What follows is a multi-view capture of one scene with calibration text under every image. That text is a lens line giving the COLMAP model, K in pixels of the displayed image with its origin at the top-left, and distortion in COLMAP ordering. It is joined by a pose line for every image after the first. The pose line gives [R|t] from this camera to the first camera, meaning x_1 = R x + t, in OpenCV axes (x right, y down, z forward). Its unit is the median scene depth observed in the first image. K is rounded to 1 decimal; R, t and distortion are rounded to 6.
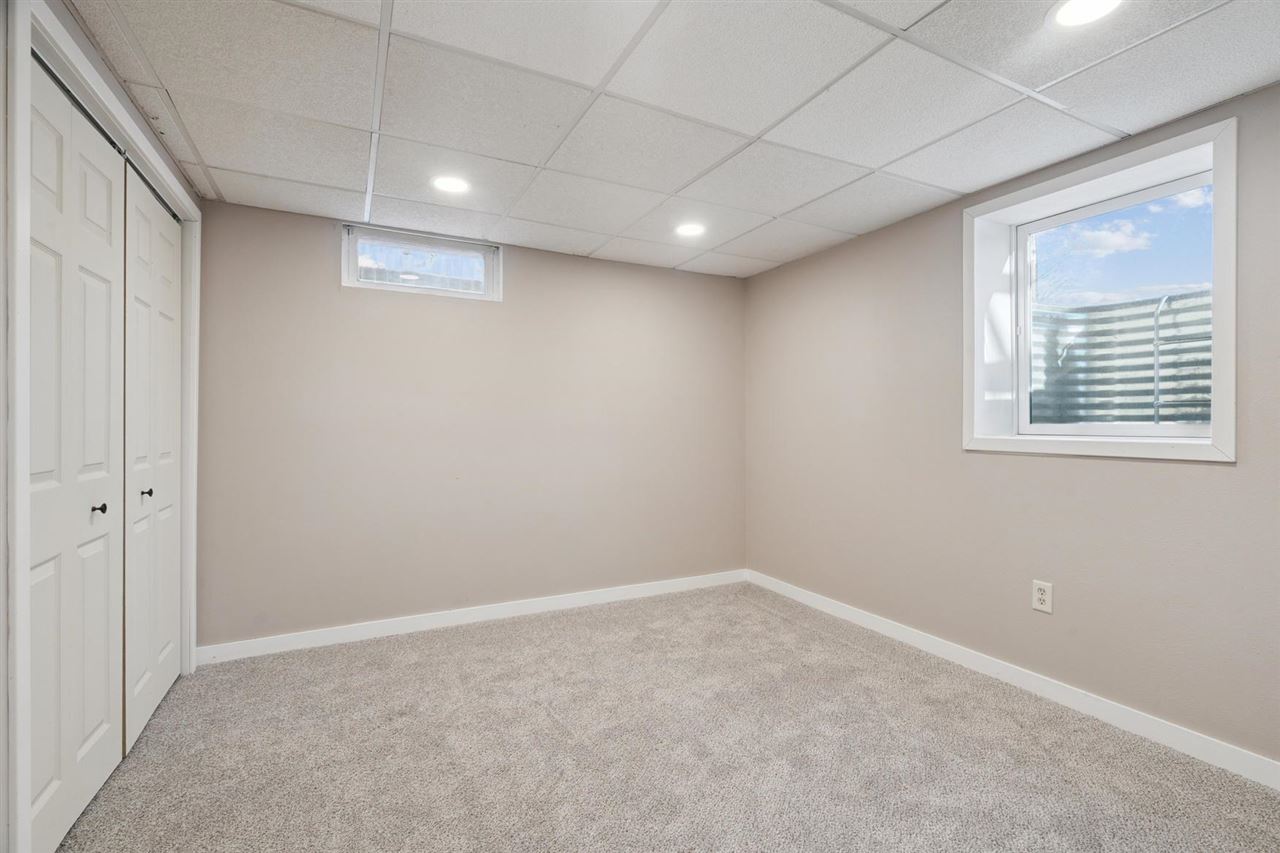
lens RADIAL K [[581.5, 0, 641.6], [0, 581.5, 423.8], [0, 0, 1]] dist [0.001759, -0.000699]
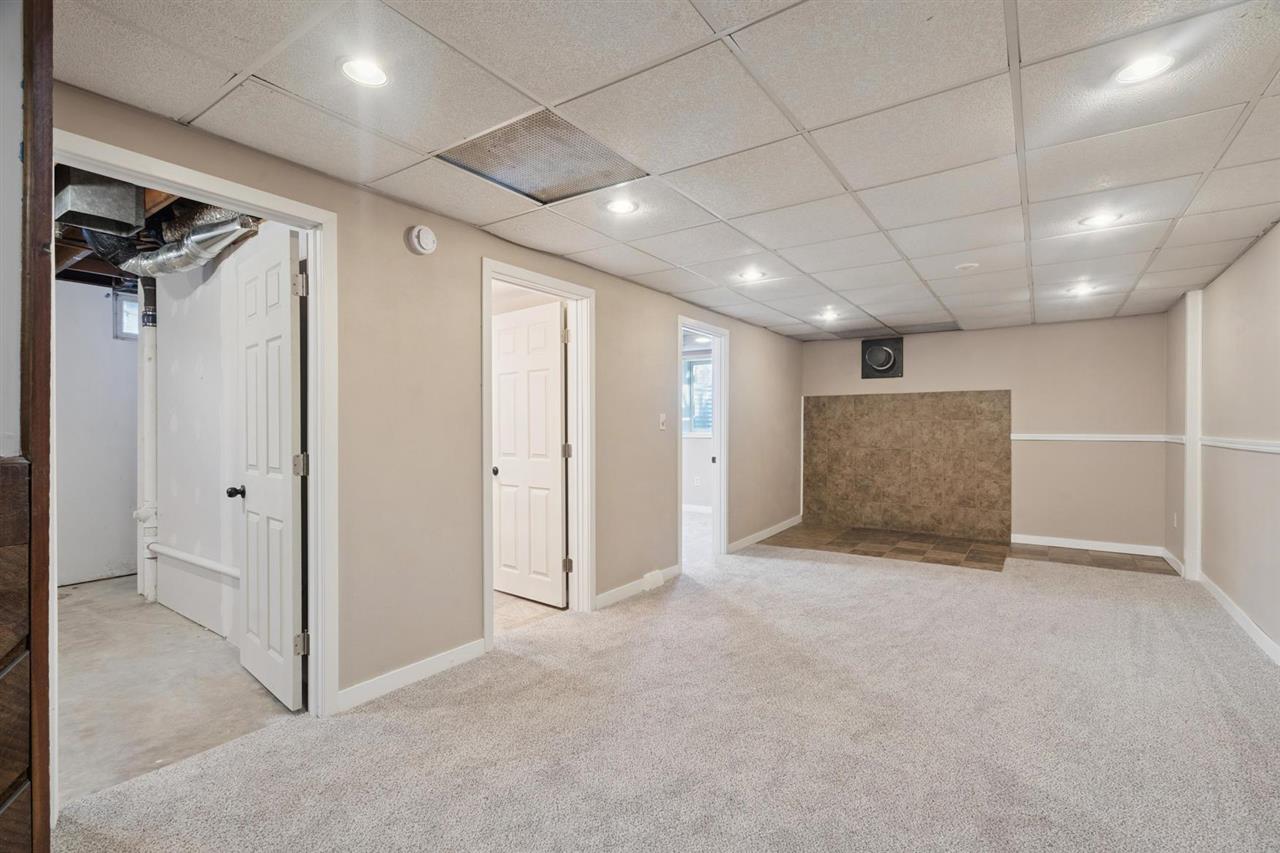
lens RADIAL K [[581.5, 0, 641.2], [0, 581.5, 427.6], [0, 0, 1]] dist [0.001759, -0.000699]
pose [[0.879670, -0.003637, 0.475570, -0.982582], [0.005610, 0.999981, -0.002730, 0.002919], [-0.475551, 0.005070, 0.879674, -1.483097]]
